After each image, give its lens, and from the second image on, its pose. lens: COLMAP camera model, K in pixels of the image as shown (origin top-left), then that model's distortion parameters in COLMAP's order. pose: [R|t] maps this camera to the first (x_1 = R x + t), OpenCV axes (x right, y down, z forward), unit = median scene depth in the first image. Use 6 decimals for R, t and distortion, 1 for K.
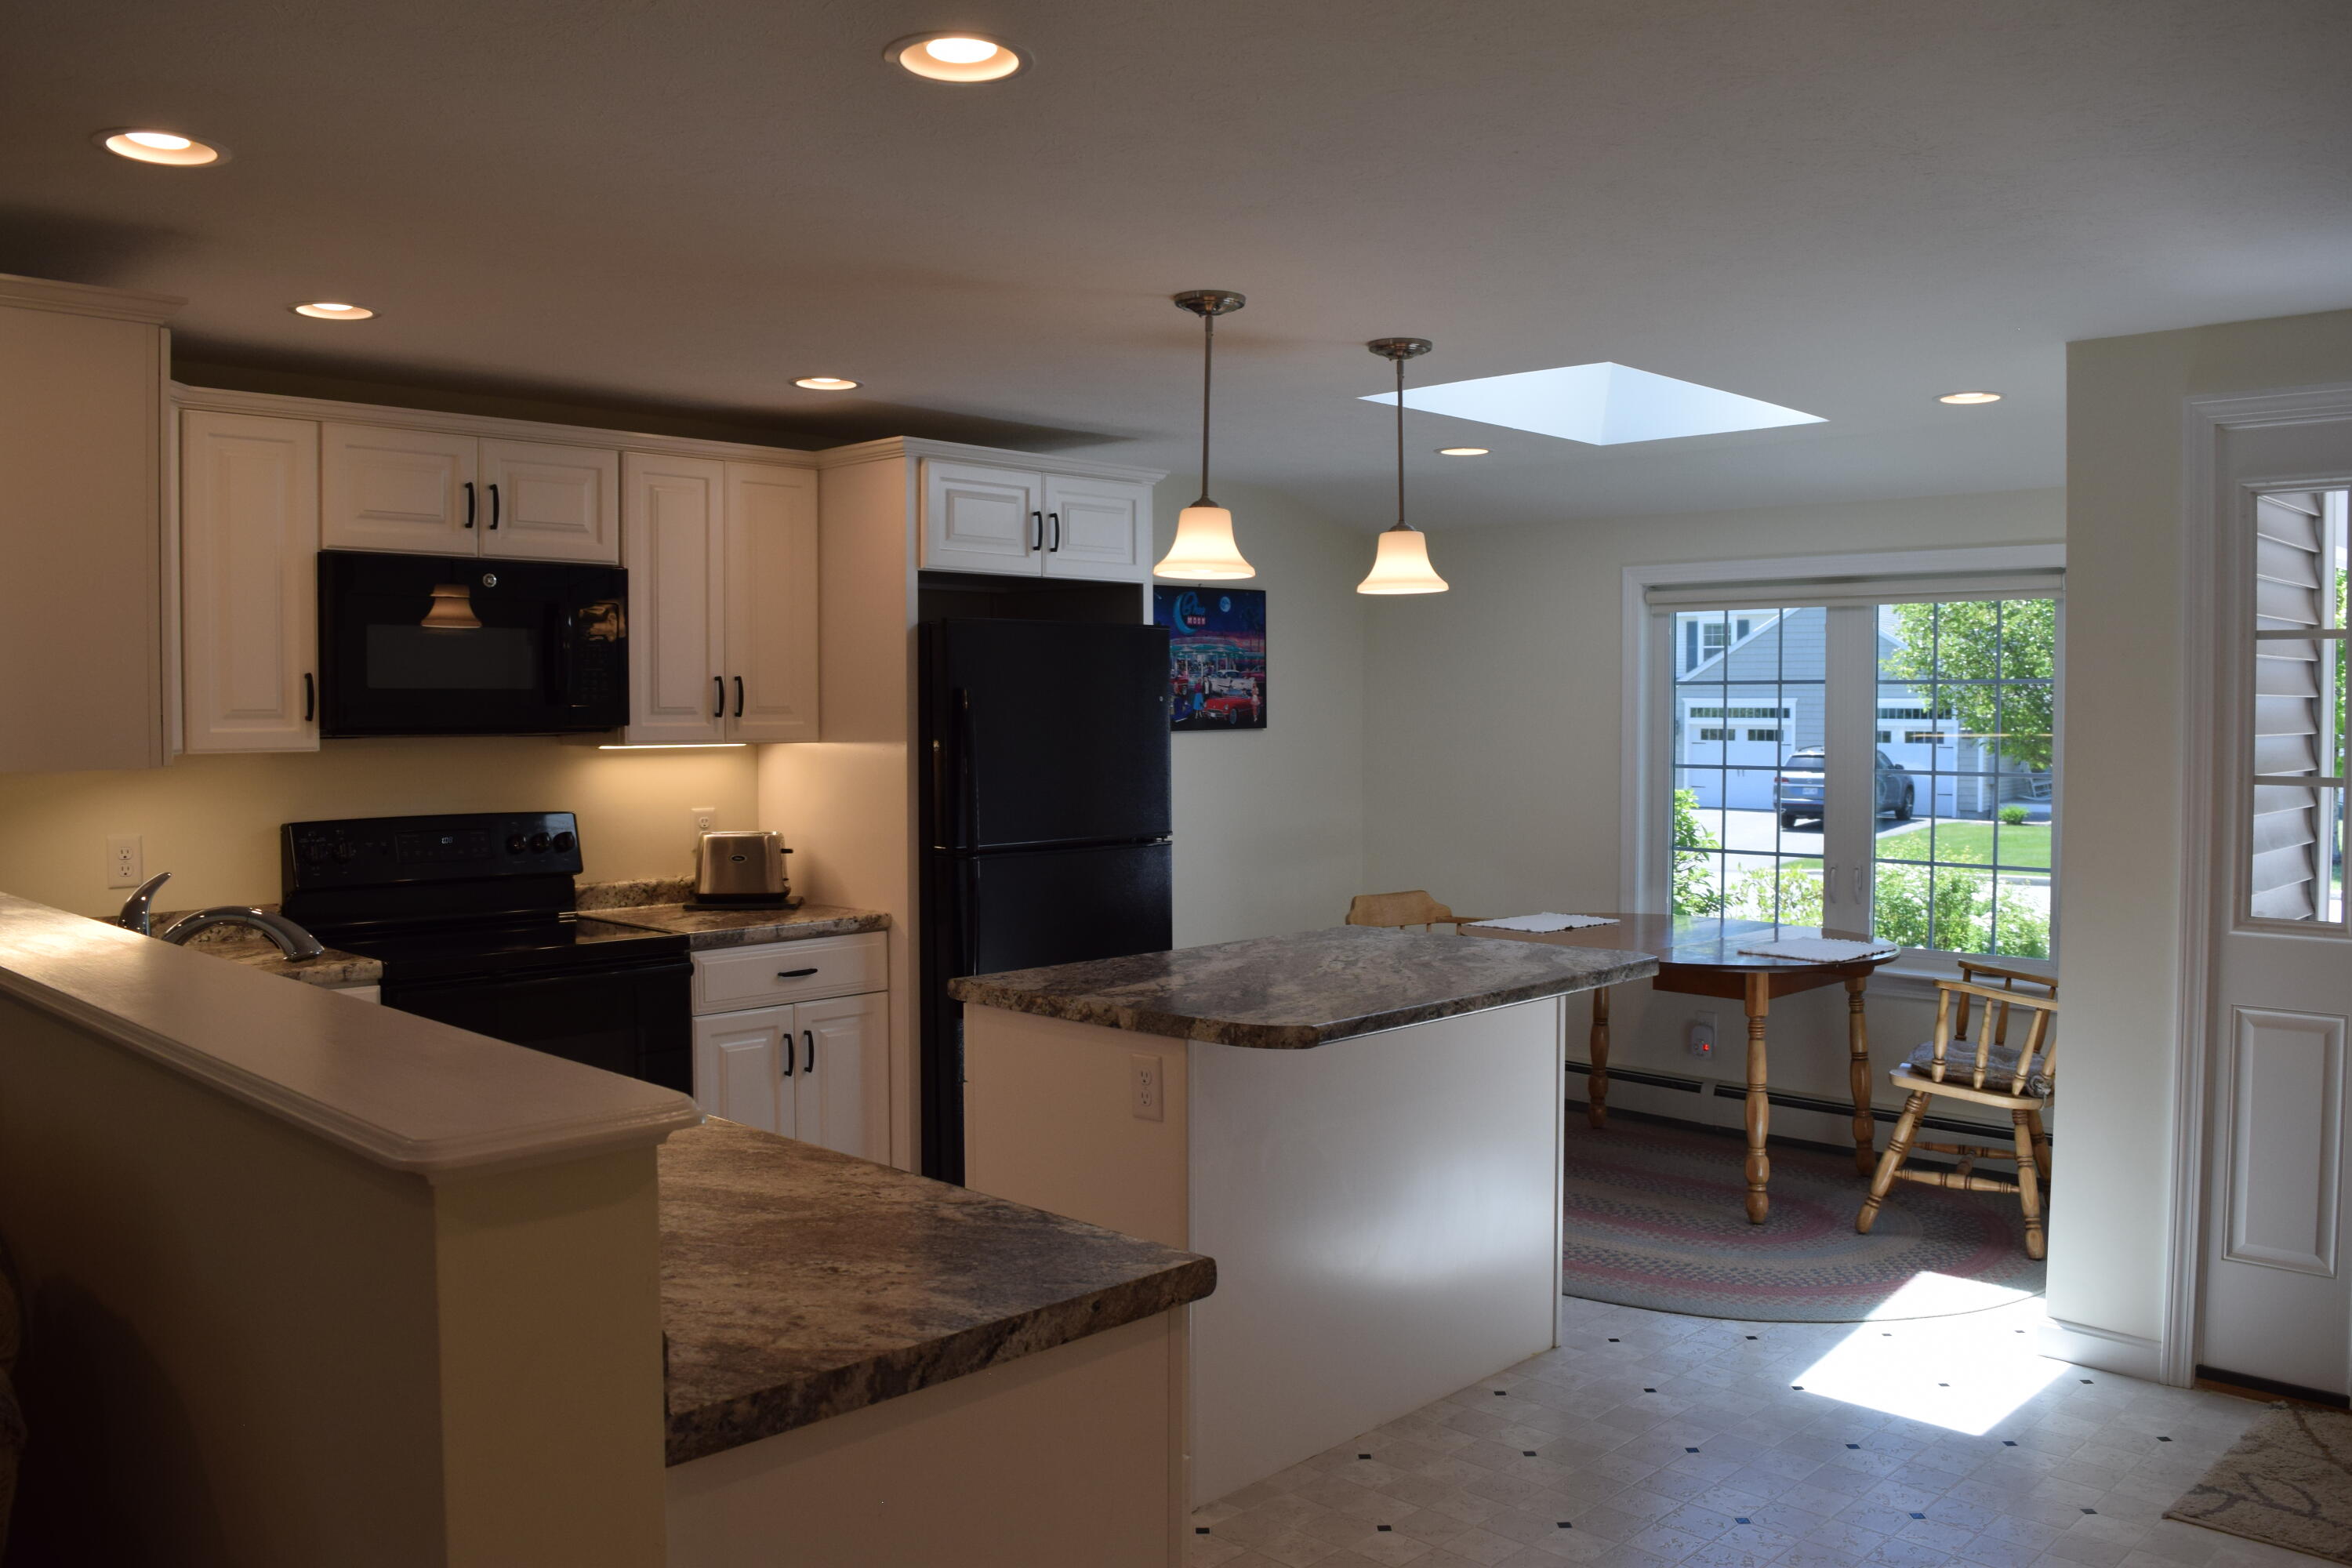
lens RADIAL K [[1847.4, 0, 1179.3], [0, 1847.4, 781.8], [0, 0, 1]] dist [-0.092226, 0.016407]
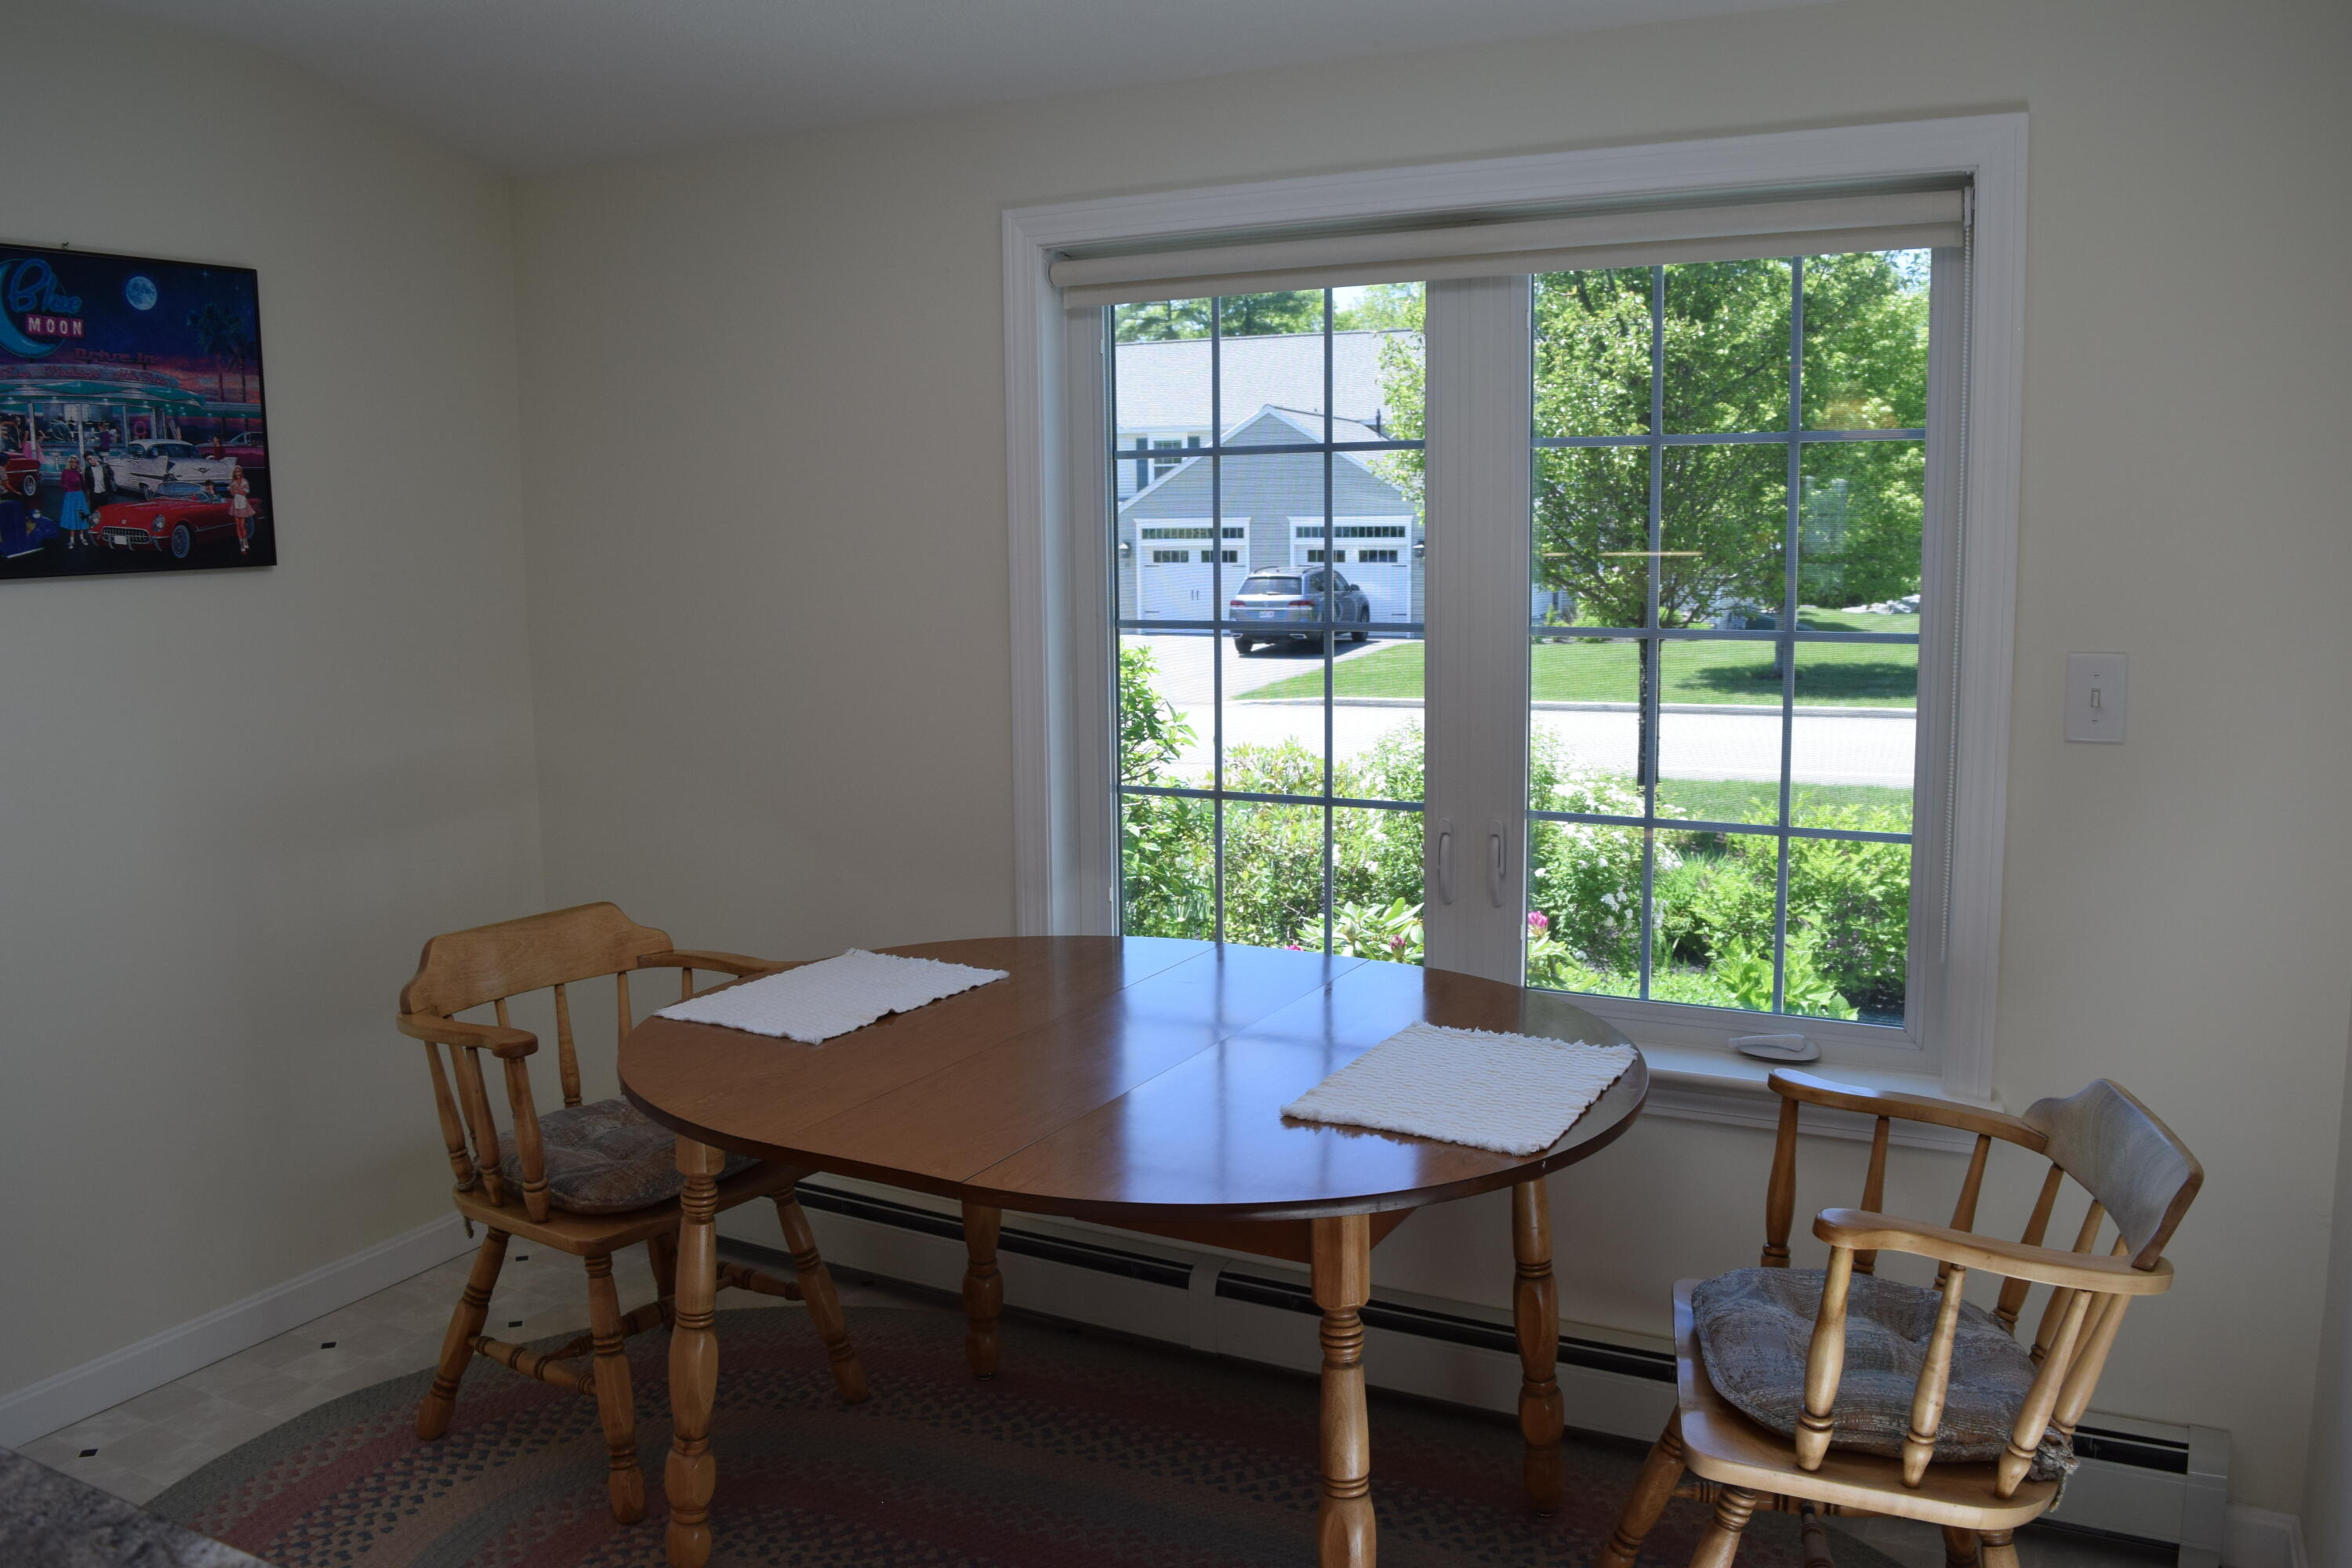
lens RADIAL K [[1847.4, 0, 1178.8], [0, 1847.4, 776.6], [0, 0, 1]] dist [-0.092226, 0.016407]
pose [[0.957659, -0.049533, 0.283613, 0.138393], [0.023660, 0.995297, 0.093935, -0.013571], [-0.286932, -0.083248, 0.954327, 0.502203]]
